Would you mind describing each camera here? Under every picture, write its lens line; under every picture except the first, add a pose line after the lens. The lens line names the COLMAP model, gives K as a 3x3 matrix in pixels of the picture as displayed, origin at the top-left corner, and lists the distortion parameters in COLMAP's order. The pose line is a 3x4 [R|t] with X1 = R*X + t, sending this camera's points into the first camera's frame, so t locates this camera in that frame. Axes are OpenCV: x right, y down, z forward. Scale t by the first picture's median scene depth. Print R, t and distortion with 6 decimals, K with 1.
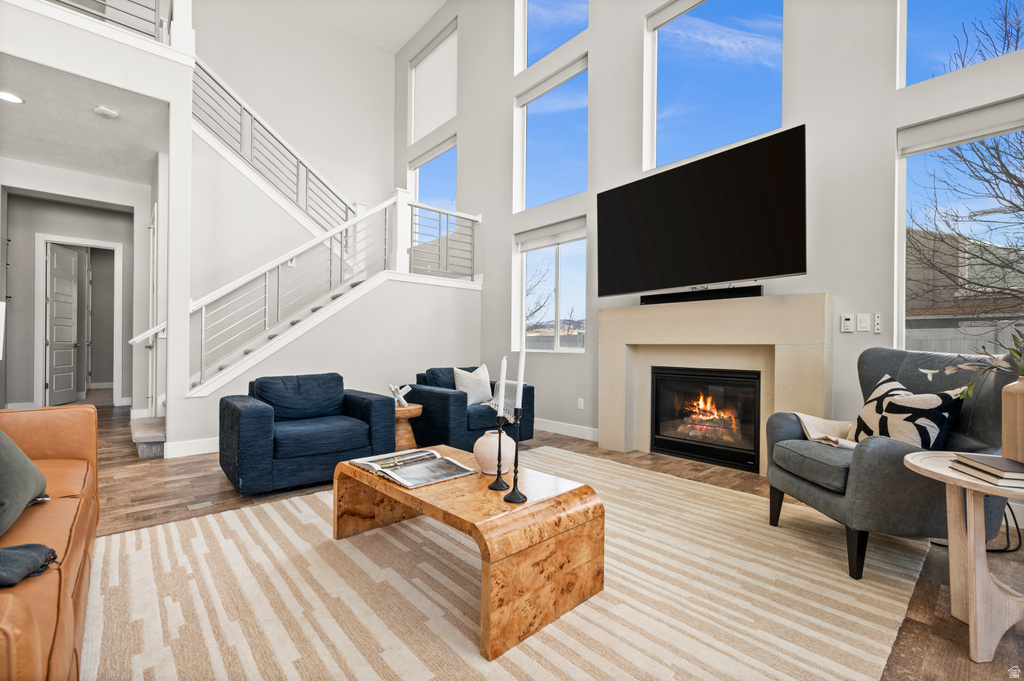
lens RADIAL K [[446.0, 0, 511.4], [0, 446.0, 343.8], [0, 0, 1]] dist [0.001642, 0.001634]
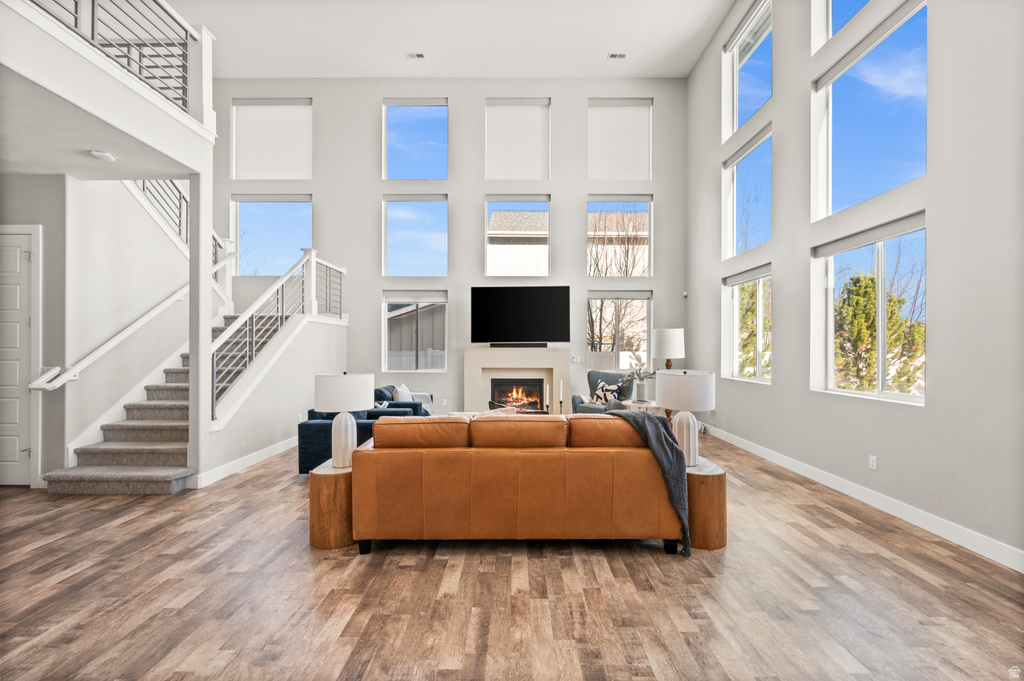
lens RADIAL K [[407.5, 0, 513.5], [0, 407.5, 344.3], [0, 0, 1]] dist [0.000133, 0.000146]
pose [[0.671705, -0.001191, 0.740817, -1.254724], [-0.000284, 0.999998, 0.001865, -0.137538], [-0.740818, -0.001463, 0.671704, -0.350494]]
